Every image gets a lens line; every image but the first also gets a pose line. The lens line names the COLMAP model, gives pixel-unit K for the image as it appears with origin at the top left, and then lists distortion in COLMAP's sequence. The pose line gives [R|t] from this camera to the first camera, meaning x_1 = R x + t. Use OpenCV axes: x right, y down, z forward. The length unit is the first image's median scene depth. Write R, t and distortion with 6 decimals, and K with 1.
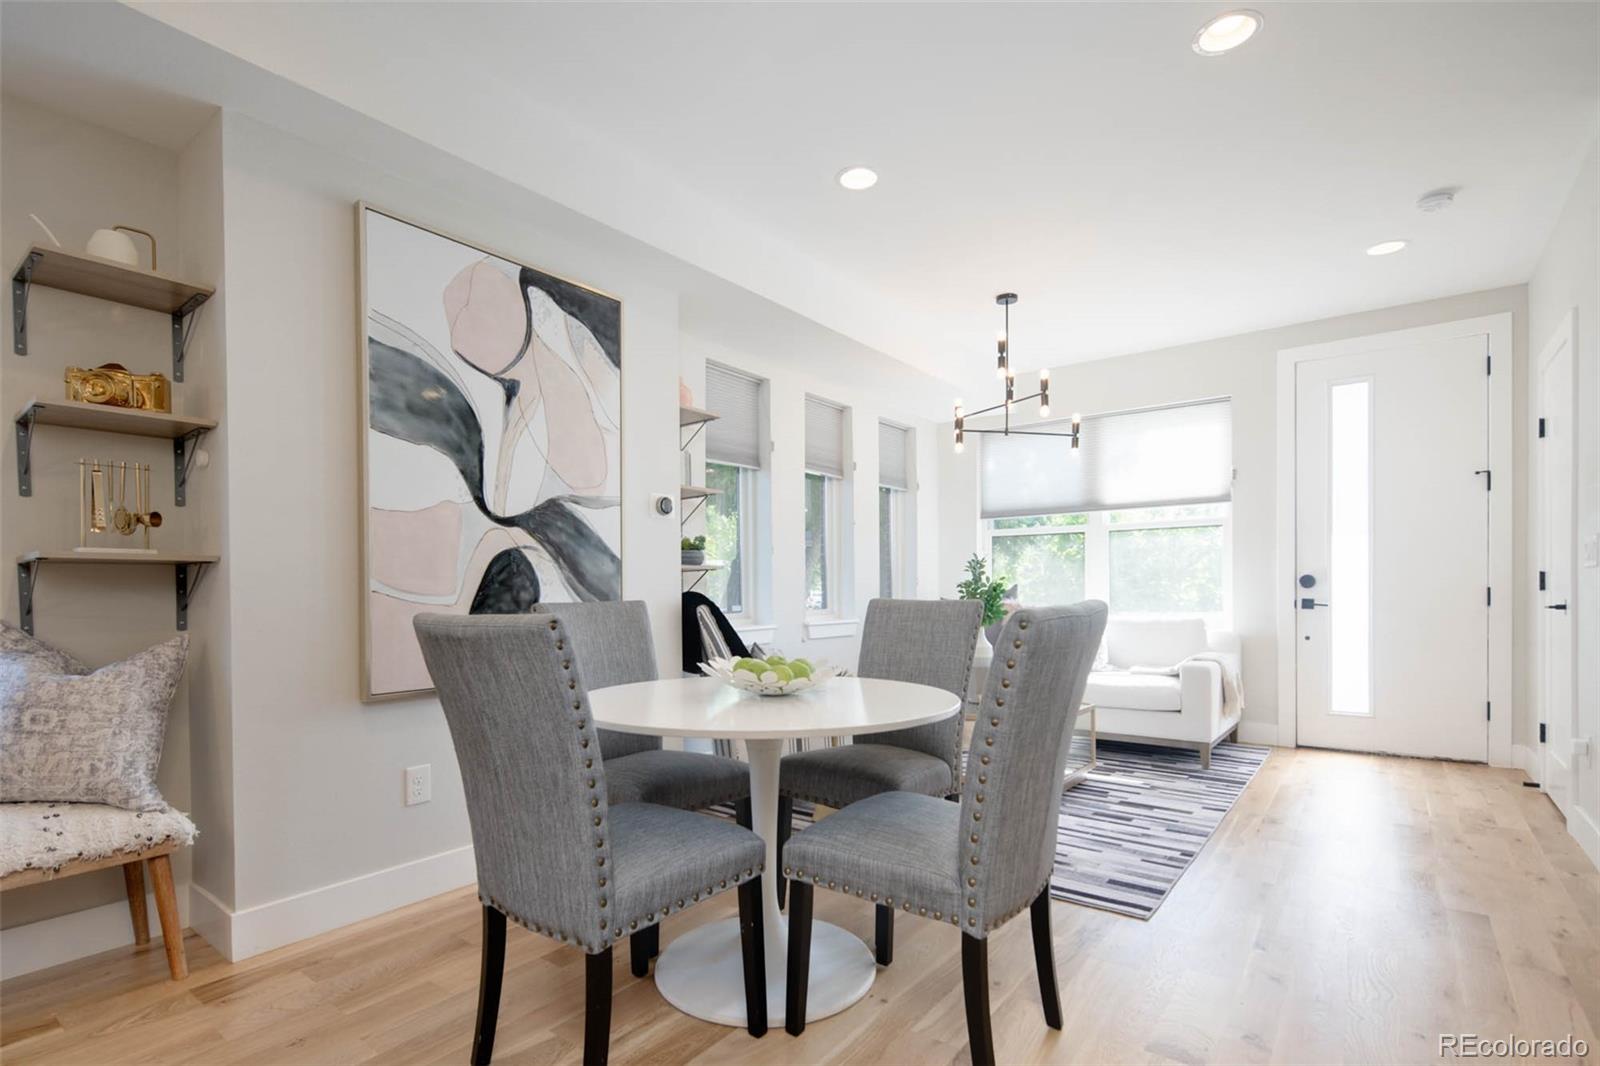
lens RADIAL K [[778.8, 0, 788.1], [0, 778.8, 597.9], [0, 0, 1]] dist [0.002071, -0.000744]
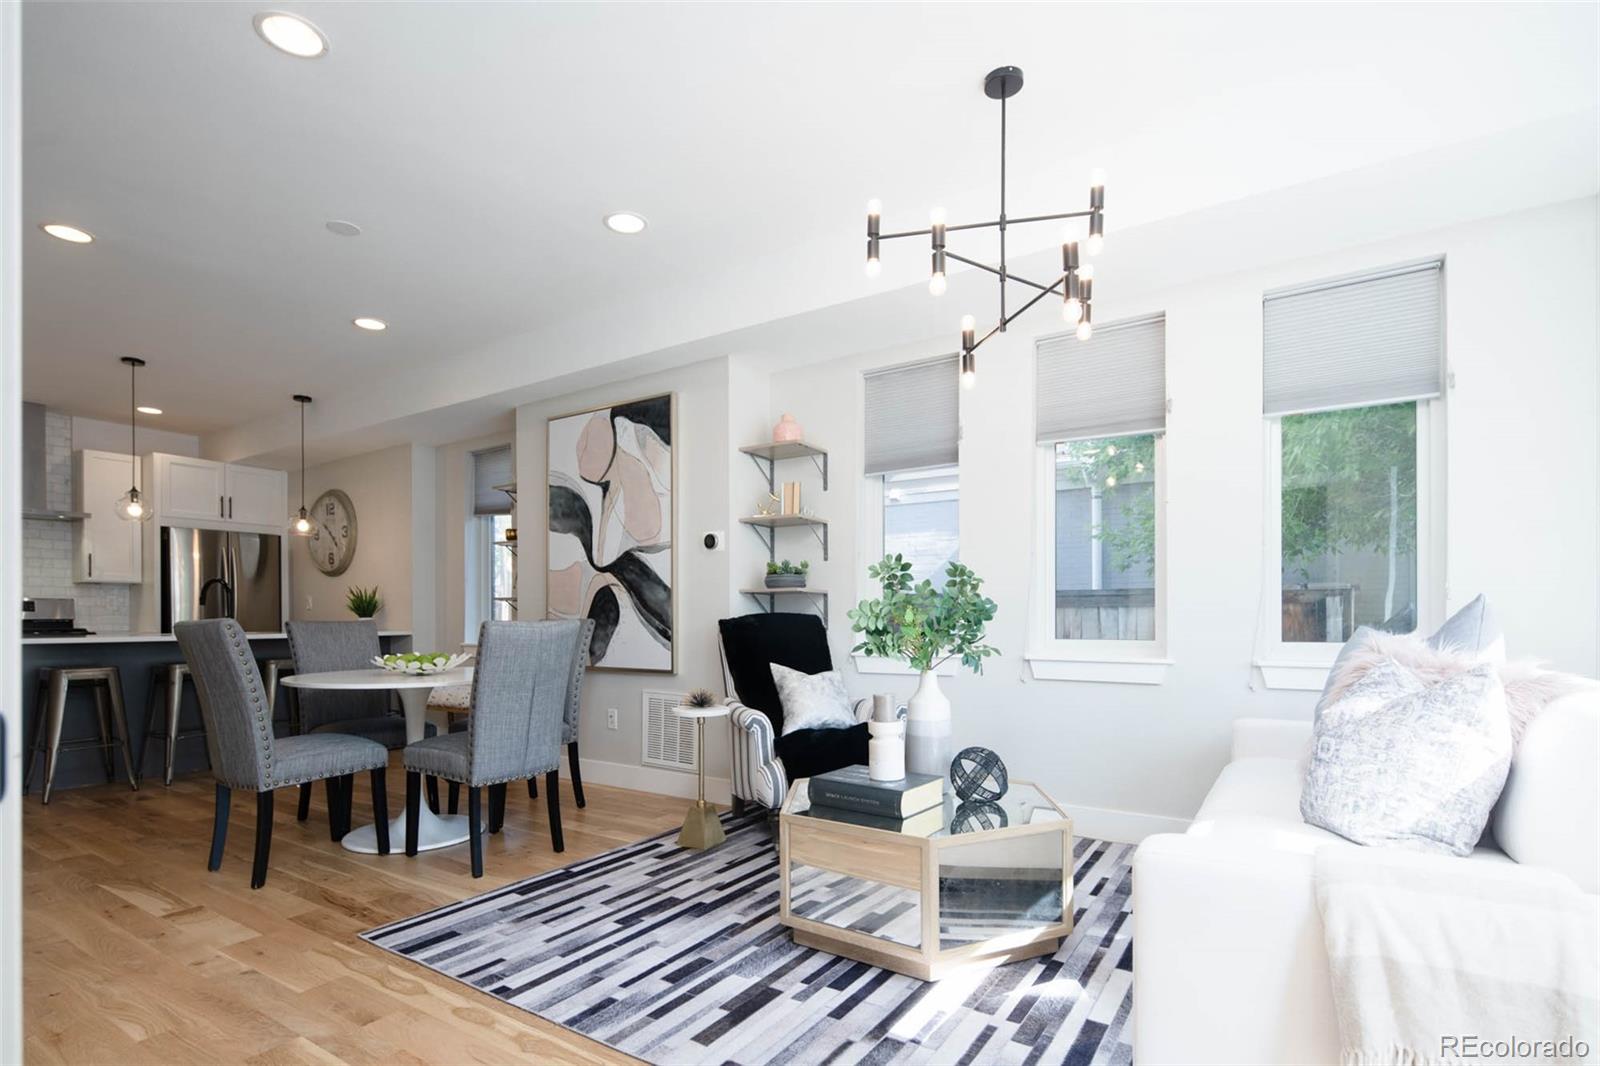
lens RADIAL K [[781.3, 0, 790.6], [0, 781.3, 619.3], [0, 0, 1]] dist [0.001152, -0.001552]
pose [[0.069077, 0.010509, -0.997556, 1.141207], [-0.009015, 0.999910, 0.009909, -0.011899], [0.997571, 0.008308, 0.069165, 1.123752]]
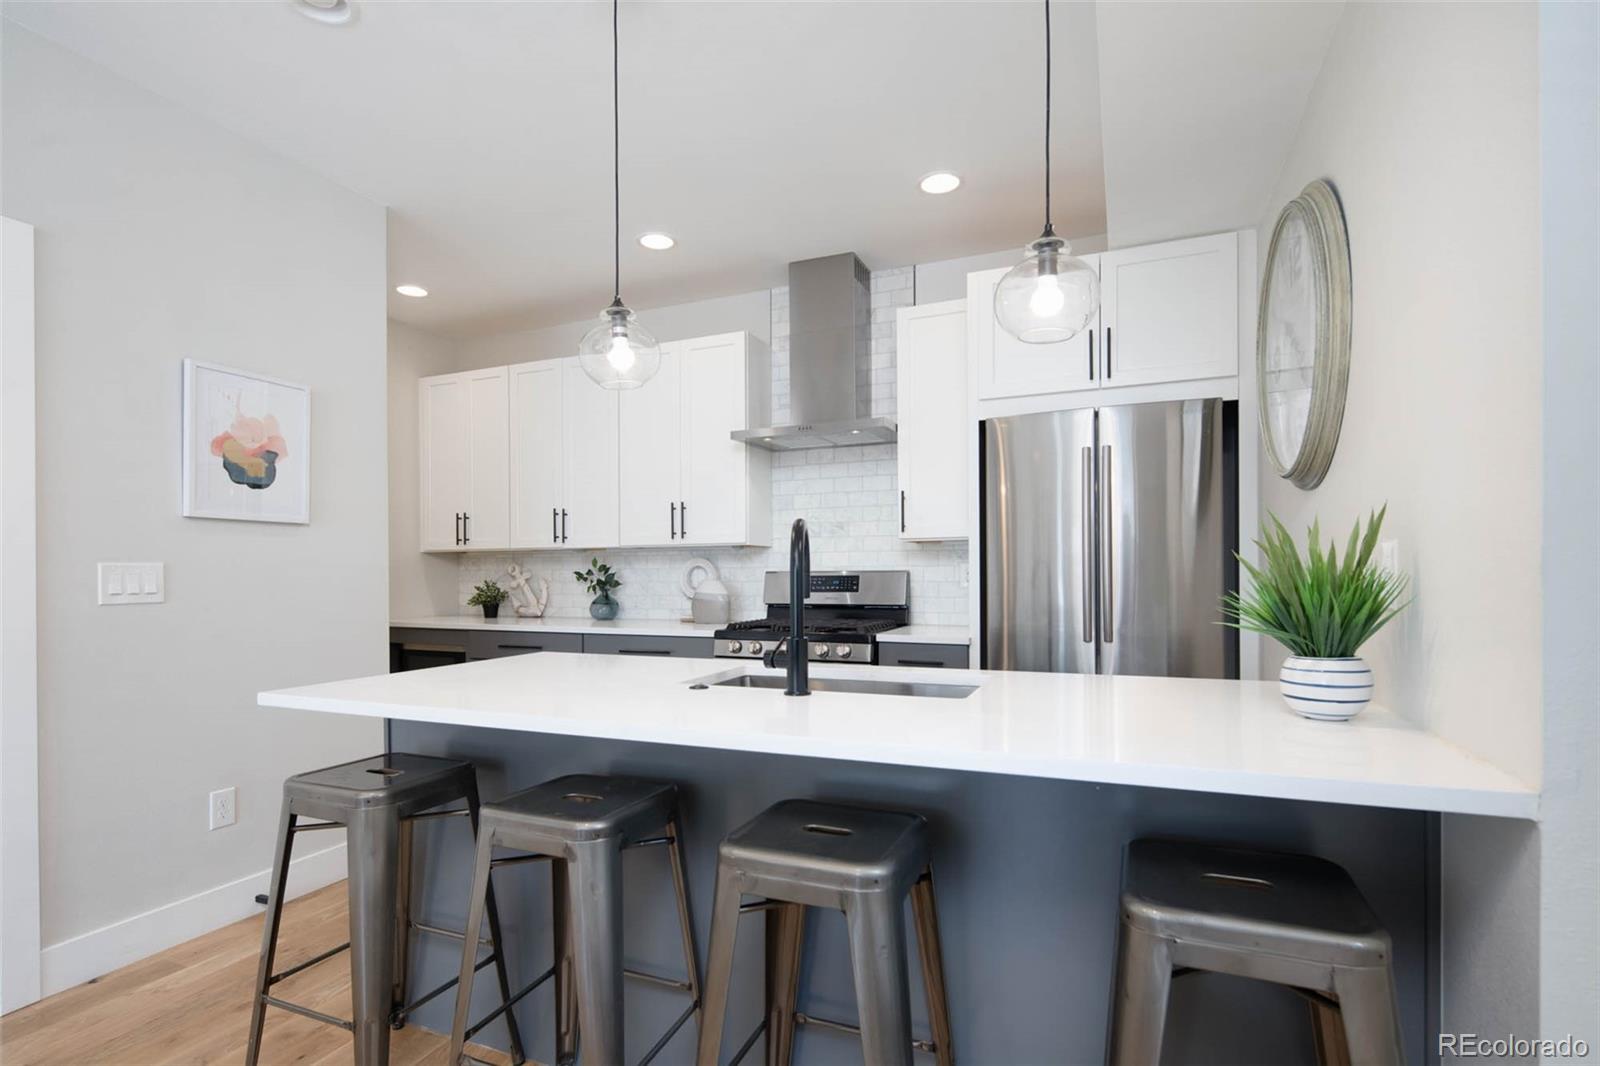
lens RADIAL K [[776.1, 0, 788.1], [0, 776.1, 565.3], [0, 0, 1]] dist [-0.001754, -0.001350]
pose [[-0.969296, 0.013423, -0.245530, -0.501991], [0.012865, 0.999910, 0.003877, -0.042360], [0.245560, 0.000599, -0.969381, 0.529435]]
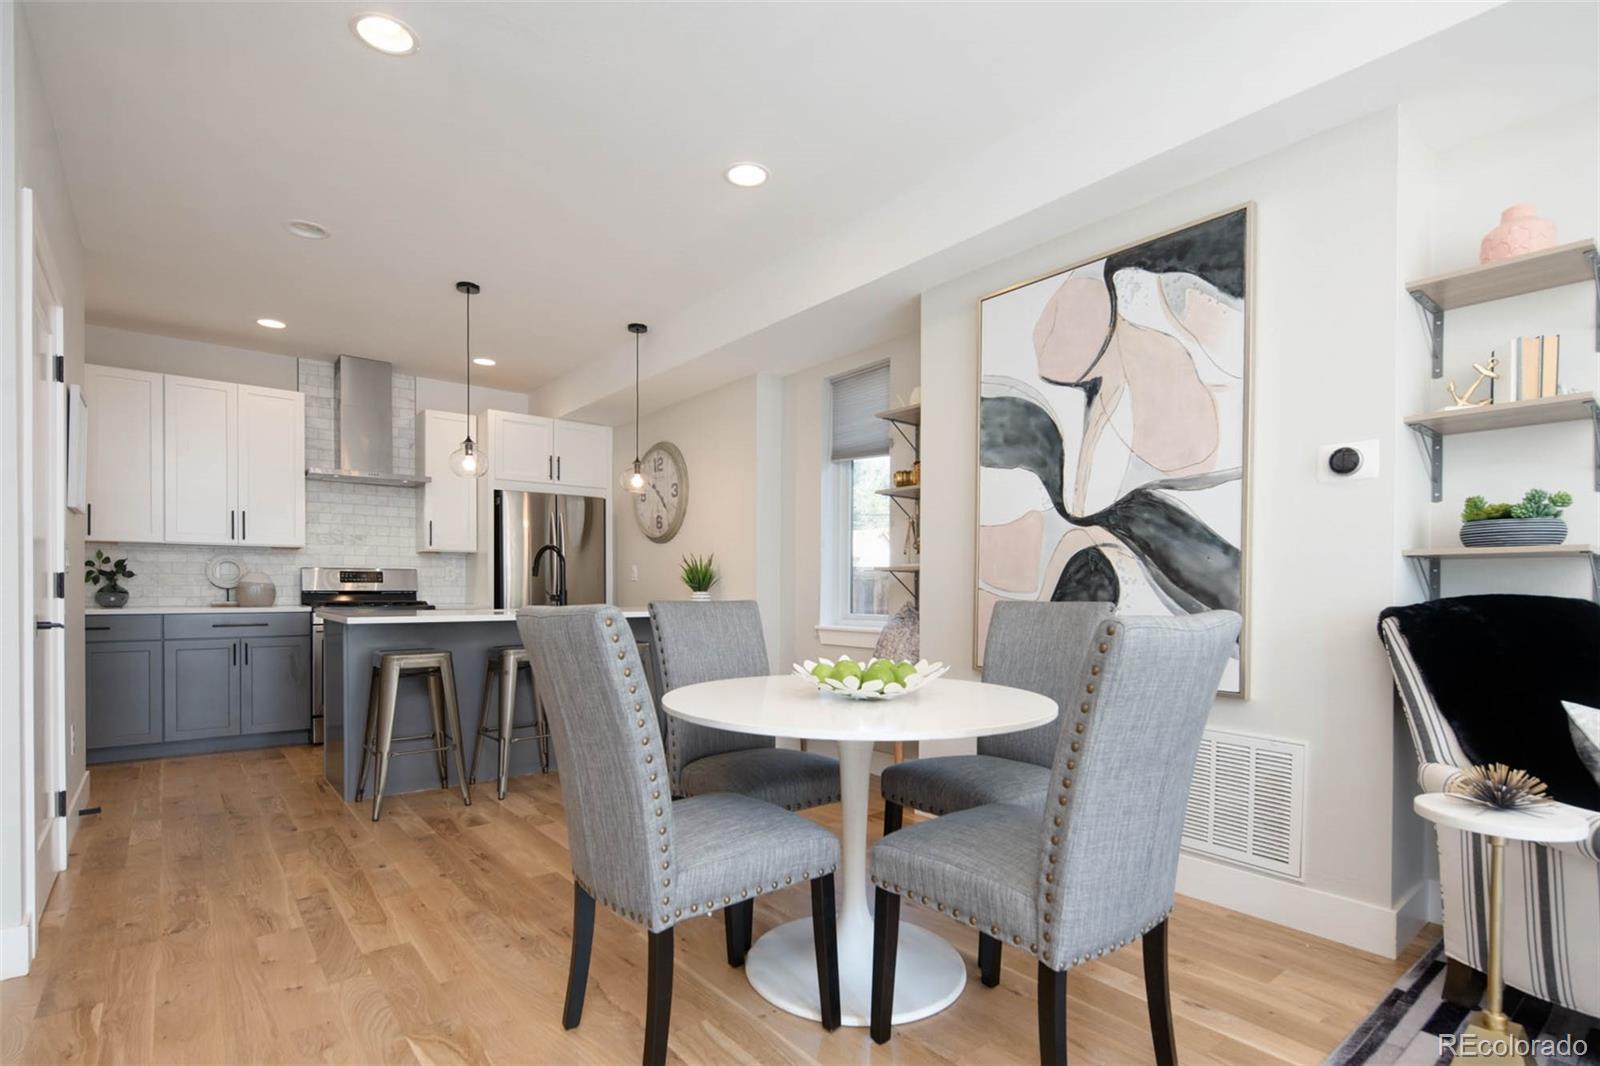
lens RADIAL K [[778.8, 0, 788.1], [0, 778.8, 597.9], [0, 0, 1]] dist [0.002071, -0.000744]
pose [[-0.243570, 0.019566, -0.969686, 0.636411], [-0.013054, 0.999640, 0.023450, -0.014751], [0.969796, 0.018370, -0.243226, 0.766343]]
